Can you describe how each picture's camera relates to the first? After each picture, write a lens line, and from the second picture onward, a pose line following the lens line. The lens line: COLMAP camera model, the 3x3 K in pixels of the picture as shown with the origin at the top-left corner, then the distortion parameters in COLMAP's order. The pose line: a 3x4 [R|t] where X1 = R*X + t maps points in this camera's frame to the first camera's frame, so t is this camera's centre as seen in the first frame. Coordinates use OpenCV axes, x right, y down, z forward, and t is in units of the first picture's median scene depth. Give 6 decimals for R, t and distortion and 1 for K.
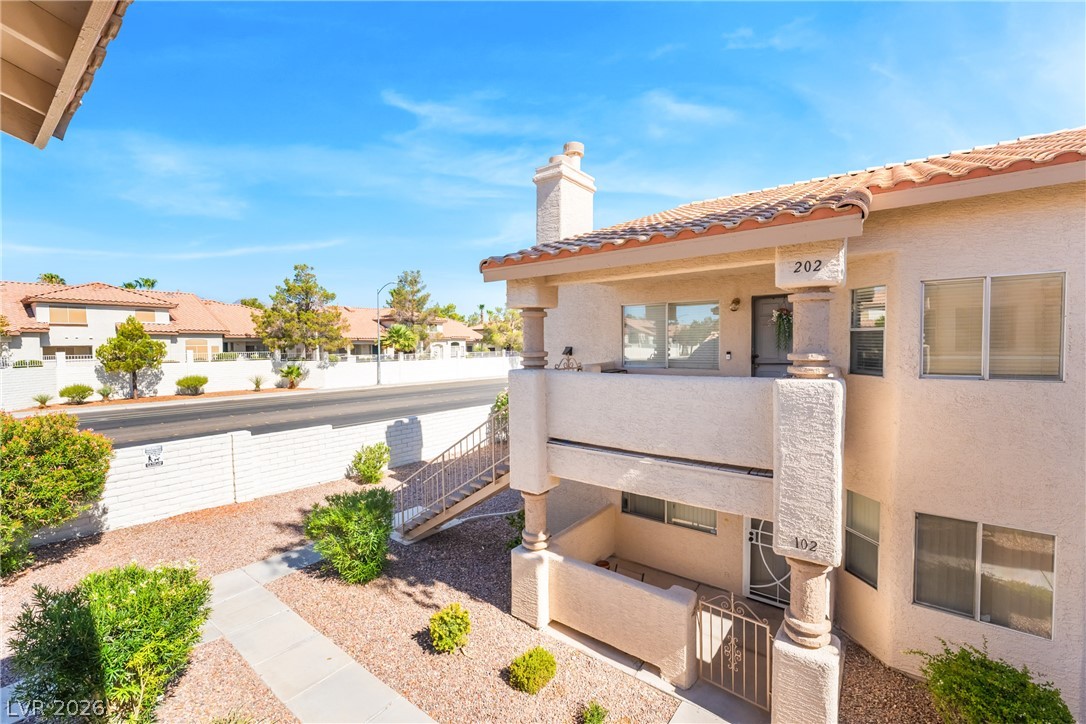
lens RADIAL K [[440.3, 0, 548.4], [0, 440.3, 359.8], [0, 0, 1]] dist [-0.003878, 0.000106]
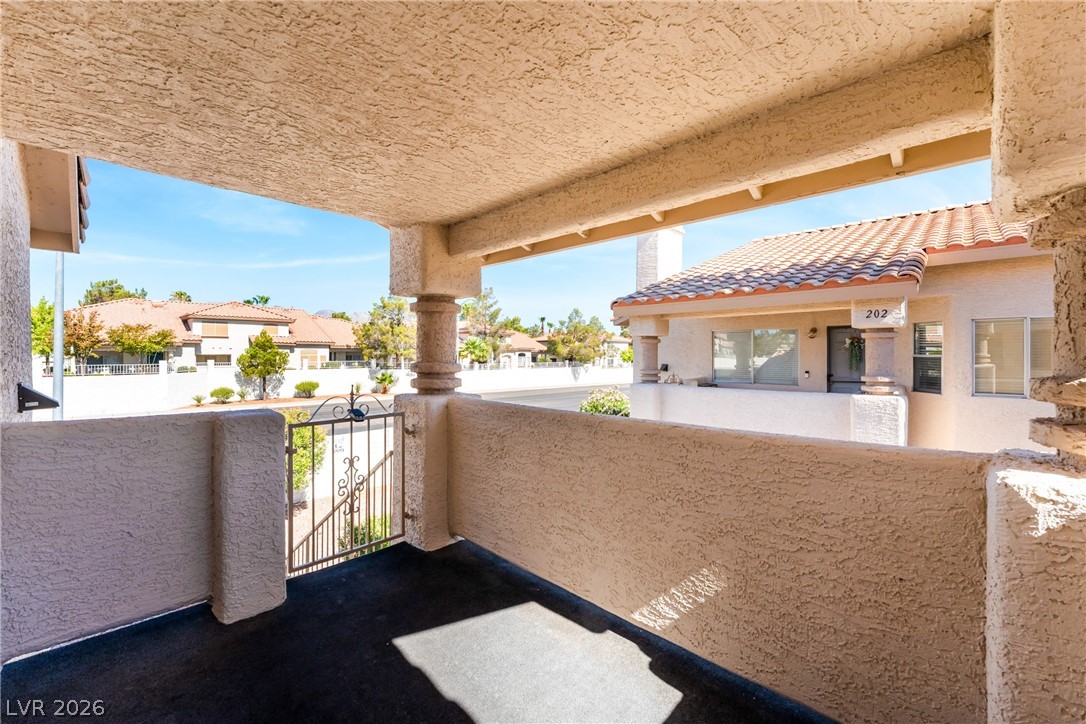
lens RADIAL K [[440.3, 0, 548.0], [0, 440.3, 355.5], [0, 0, 1]] dist [-0.003878, 0.000106]
pose [[0.994373, 0.009694, -0.105495, -0.059952], [-0.012887, 0.999478, -0.029633, -0.005394], [0.105152, 0.030826, 0.993978, -0.098474]]
